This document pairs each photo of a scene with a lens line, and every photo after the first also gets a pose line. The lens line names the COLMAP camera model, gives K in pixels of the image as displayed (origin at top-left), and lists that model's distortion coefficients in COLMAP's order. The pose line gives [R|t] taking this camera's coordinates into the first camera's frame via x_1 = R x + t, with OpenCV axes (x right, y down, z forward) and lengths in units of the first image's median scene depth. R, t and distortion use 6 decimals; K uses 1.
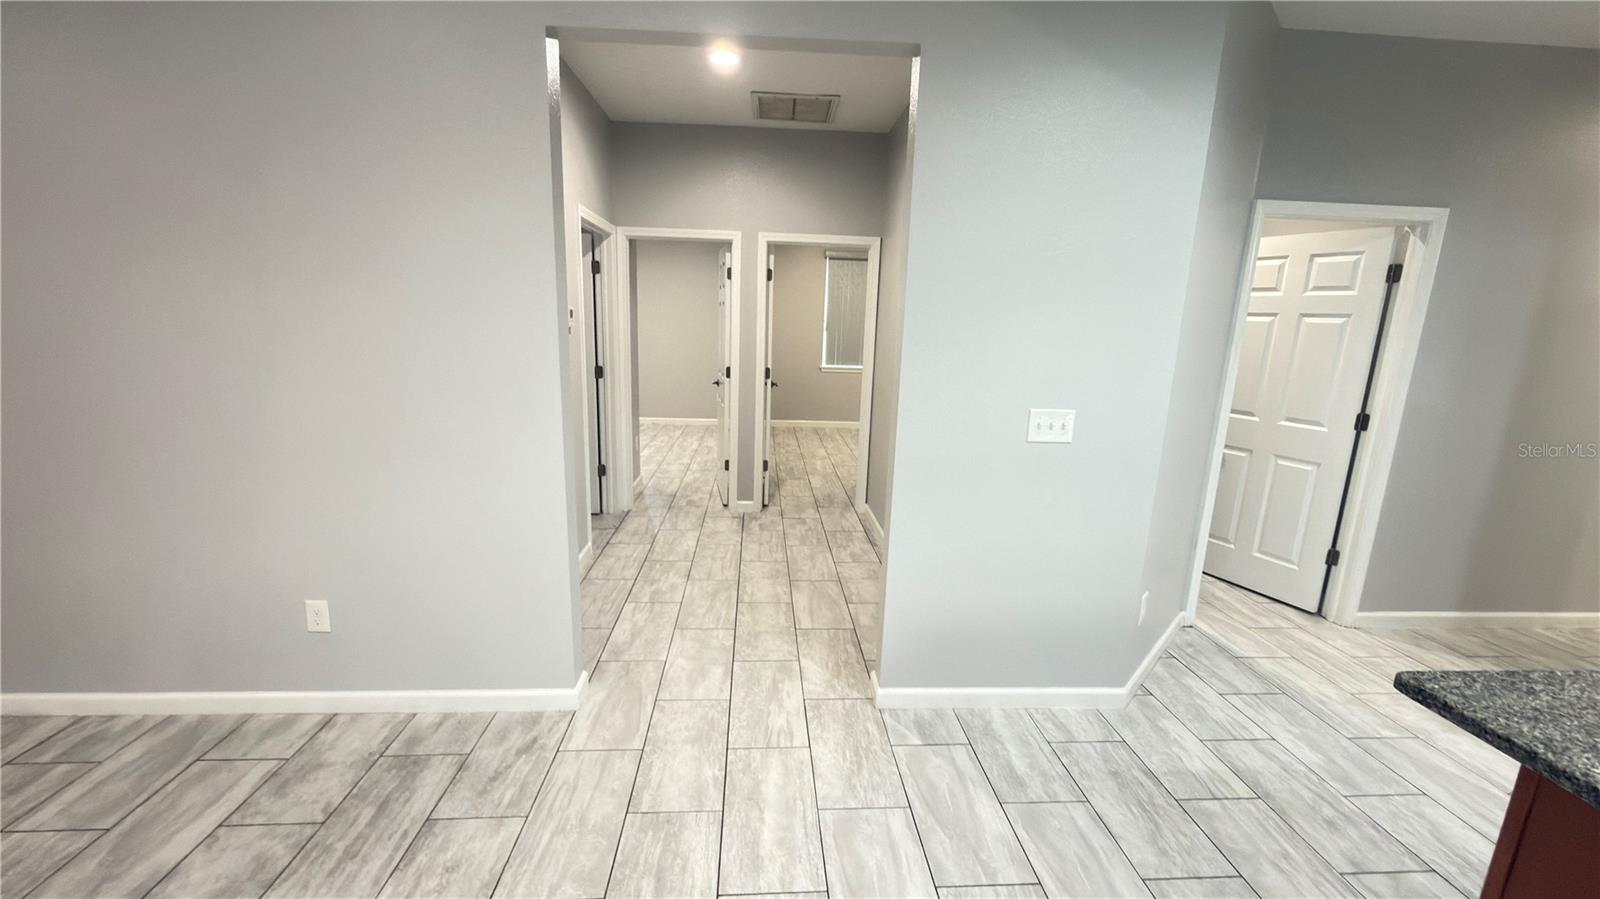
lens RADIAL K [[641.8, 0, 802.0], [0, 641.8, 454.7], [0, 0, 1]] dist [-0.001036, 0.000362]
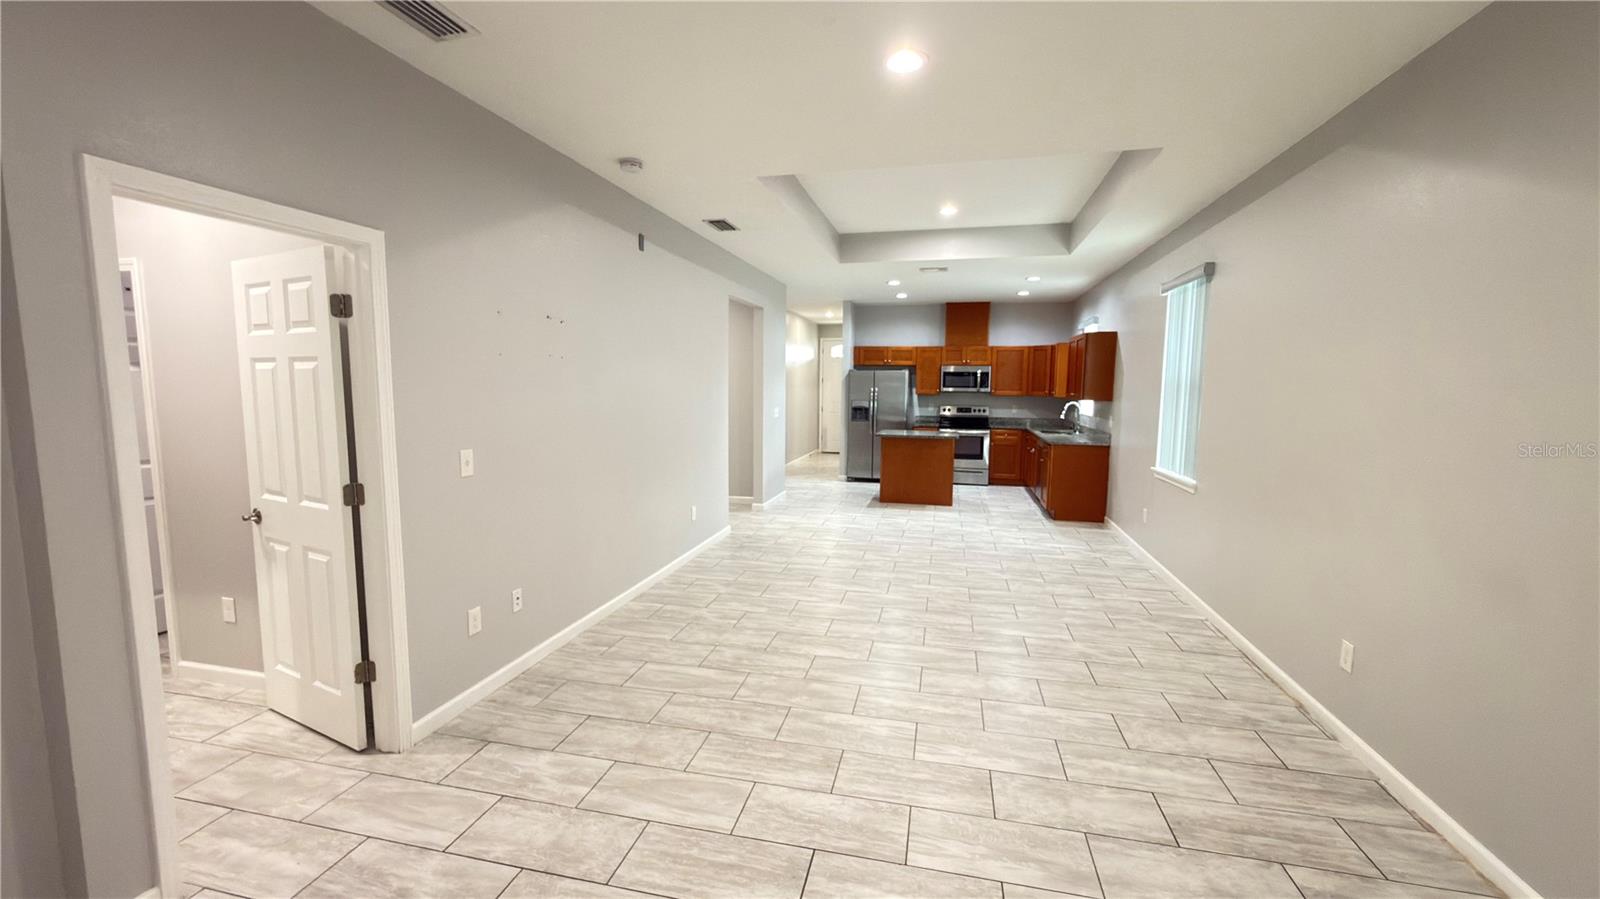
lens RADIAL K [[641.8, 0, 802.7], [0, 641.8, 450.2], [0, 0, 1]] dist [-0.001036, 0.000362]
pose [[0.289473, -0.127857, 0.948608, -3.034927], [0.204525, 0.976413, 0.069193, -0.064293], [-0.935080, 0.173984, 0.308796, -0.169398]]
